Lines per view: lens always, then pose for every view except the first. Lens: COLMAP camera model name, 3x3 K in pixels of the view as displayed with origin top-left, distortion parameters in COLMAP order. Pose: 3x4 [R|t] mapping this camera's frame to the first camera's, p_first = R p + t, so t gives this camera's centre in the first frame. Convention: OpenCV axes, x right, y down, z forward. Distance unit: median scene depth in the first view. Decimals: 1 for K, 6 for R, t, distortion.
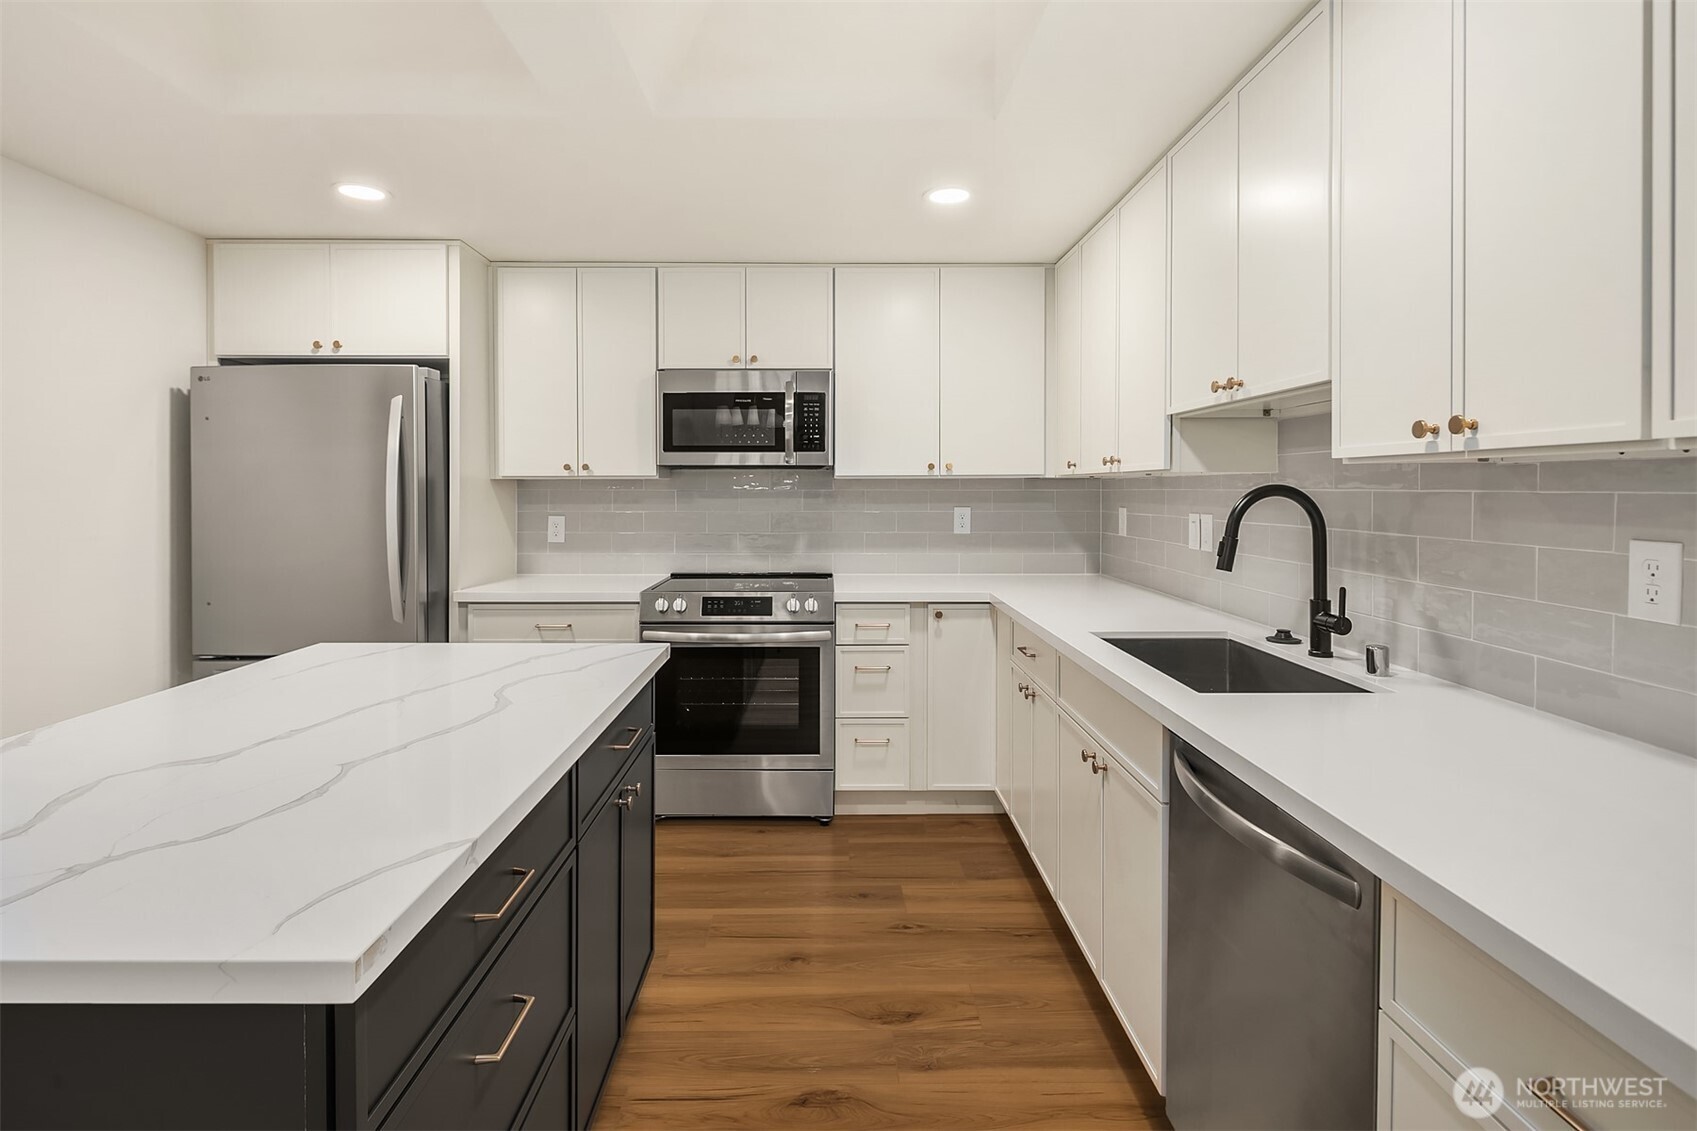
lens RADIAL K [[835.1, 0, 811.4], [0, 835.1, 492.7], [0, 0, 1]] dist [0.014337, -0.005599]
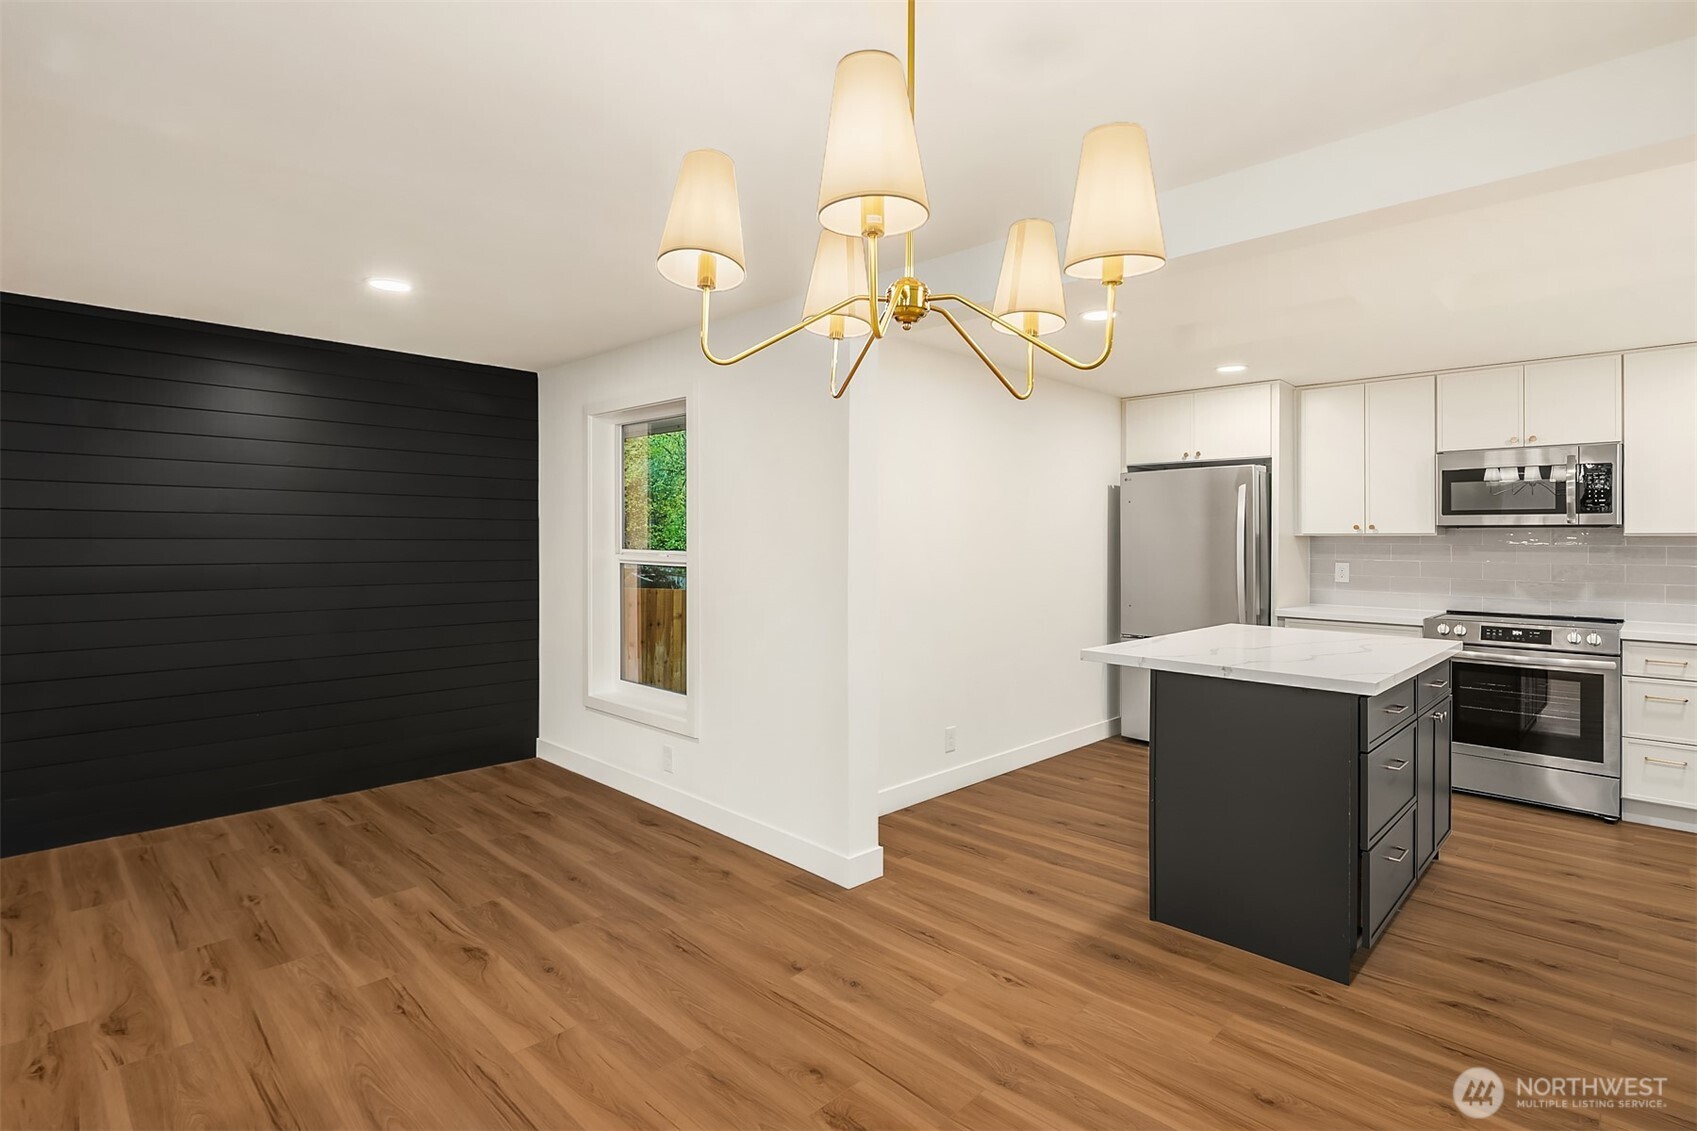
lens RADIAL K [[835.1, 0, 828.0], [0, 835.1, 532.5], [0, 0, 1]] dist [0.014337, -0.005599]
pose [[0.719642, -0.001317, -0.694344, 0.046906], [-0.009551, 0.999885, -0.011795, 0.003141], [0.694280, 0.015120, 0.719546, -0.645094]]
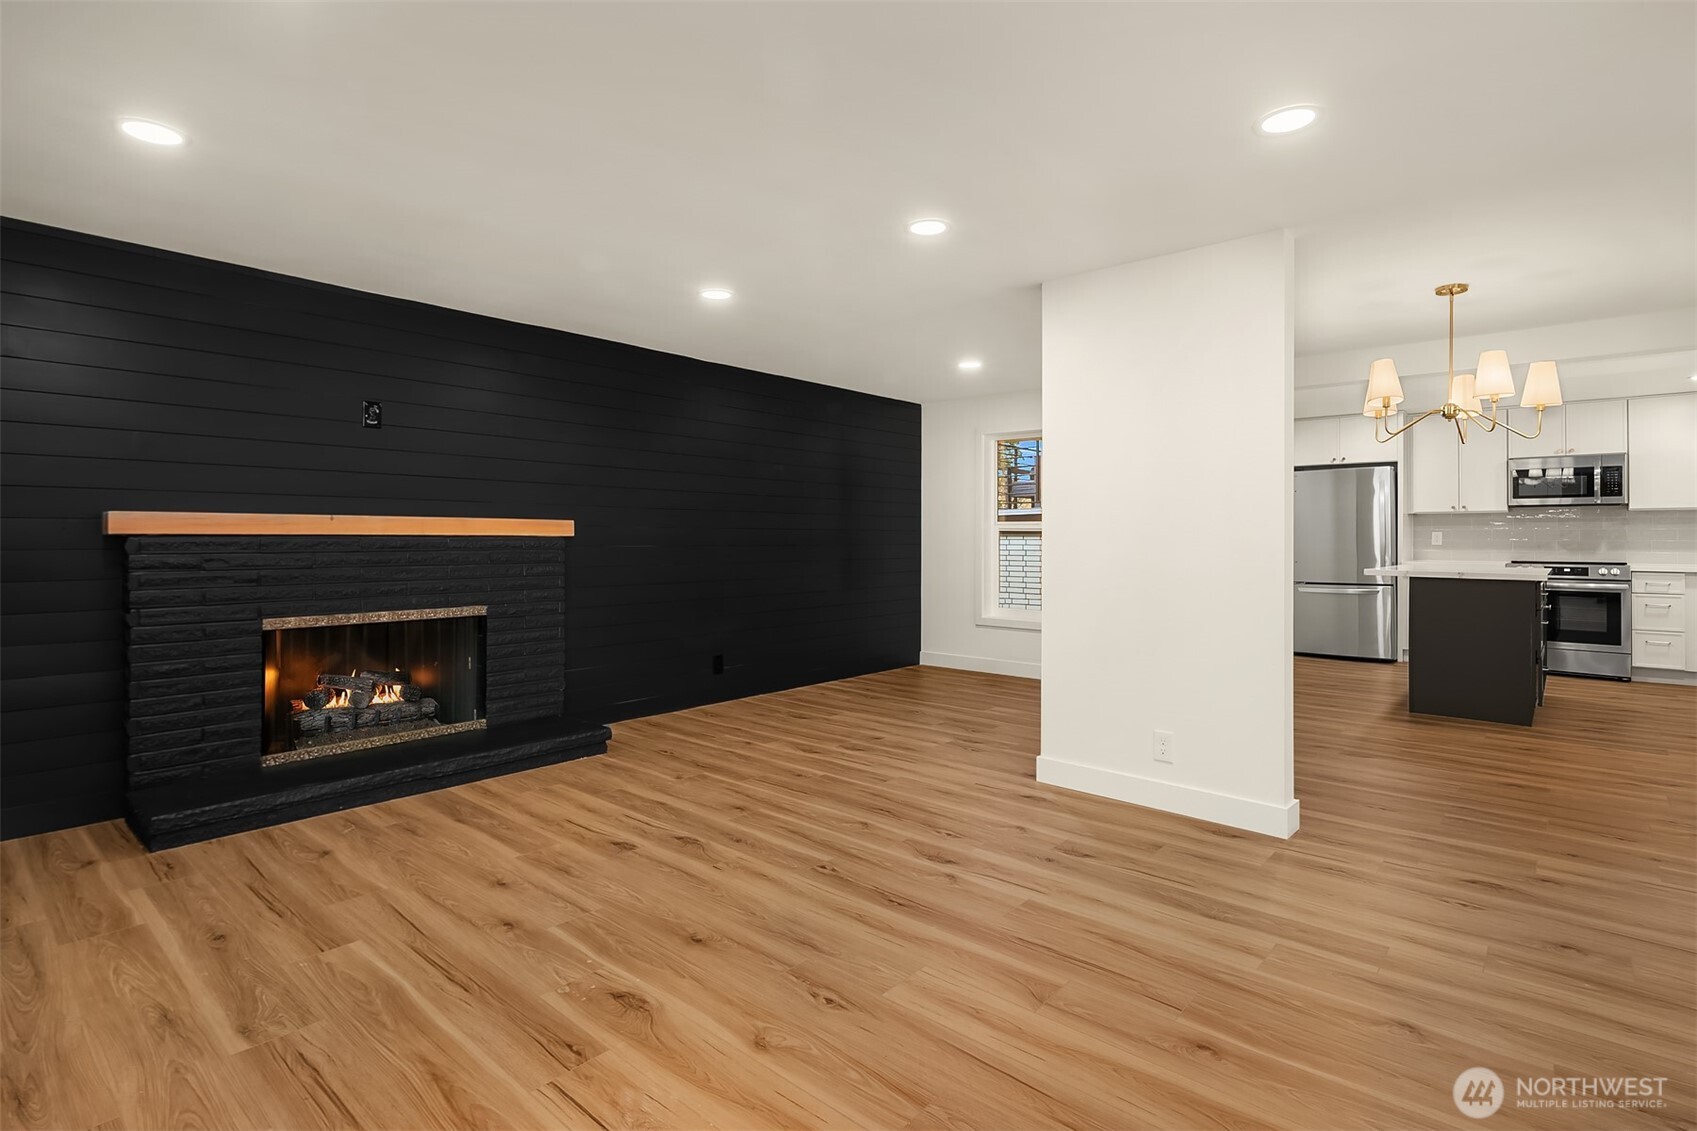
lens RADIAL K [[835.1, 0, 813.0], [0, 835.1, 532.8], [0, 0, 1]] dist [0.014337, -0.005599]
pose [[0.754296, -0.003805, -0.656524, -0.122040], [-0.005327, 0.999915, -0.011916, 0.071514], [0.656513, 0.012485, 0.754211, -1.765508]]
